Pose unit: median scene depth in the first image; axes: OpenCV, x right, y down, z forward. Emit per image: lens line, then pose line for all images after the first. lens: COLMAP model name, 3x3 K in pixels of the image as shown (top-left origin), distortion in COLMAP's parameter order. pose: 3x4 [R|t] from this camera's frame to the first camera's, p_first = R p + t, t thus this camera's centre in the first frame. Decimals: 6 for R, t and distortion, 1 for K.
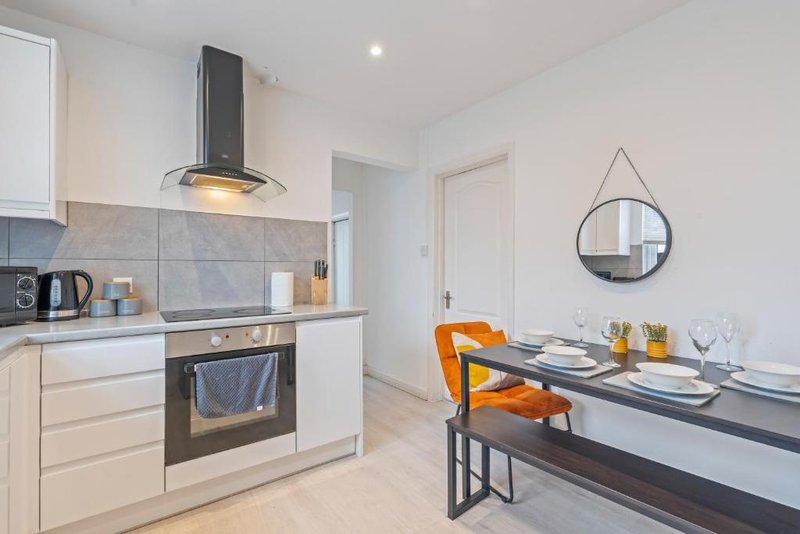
lens RADIAL K [[362.3, 0, 399.4], [0, 362.3, 265.2], [0, 0, 1]] dist [-0.000602, -0.000032]
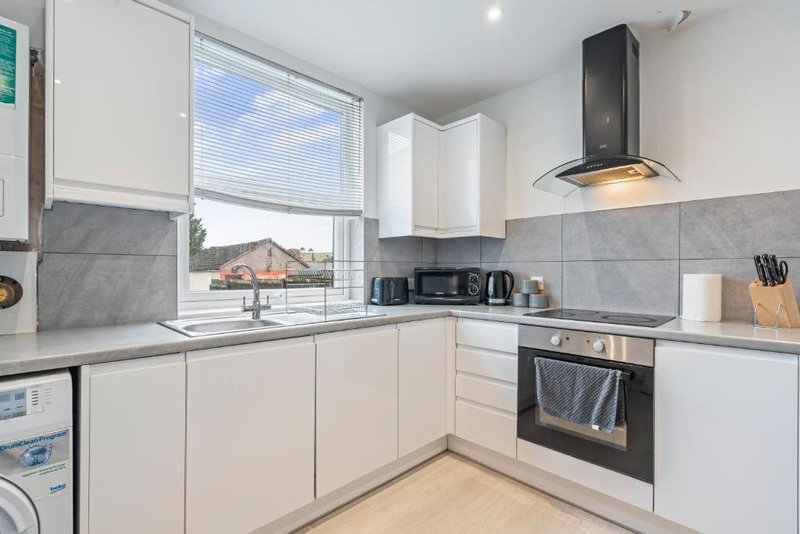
lens RADIAL K [[372.8, 0, 399.1], [0, 372.8, 271.2], [0, 0, 1]] dist [0.001517, 0.000351]
pose [[0.134860, 0.001194, -0.990864, 0.436775], [0.009582, 0.999951, 0.002509, 0.009448], [0.990818, -0.009833, 0.134842, 0.402181]]
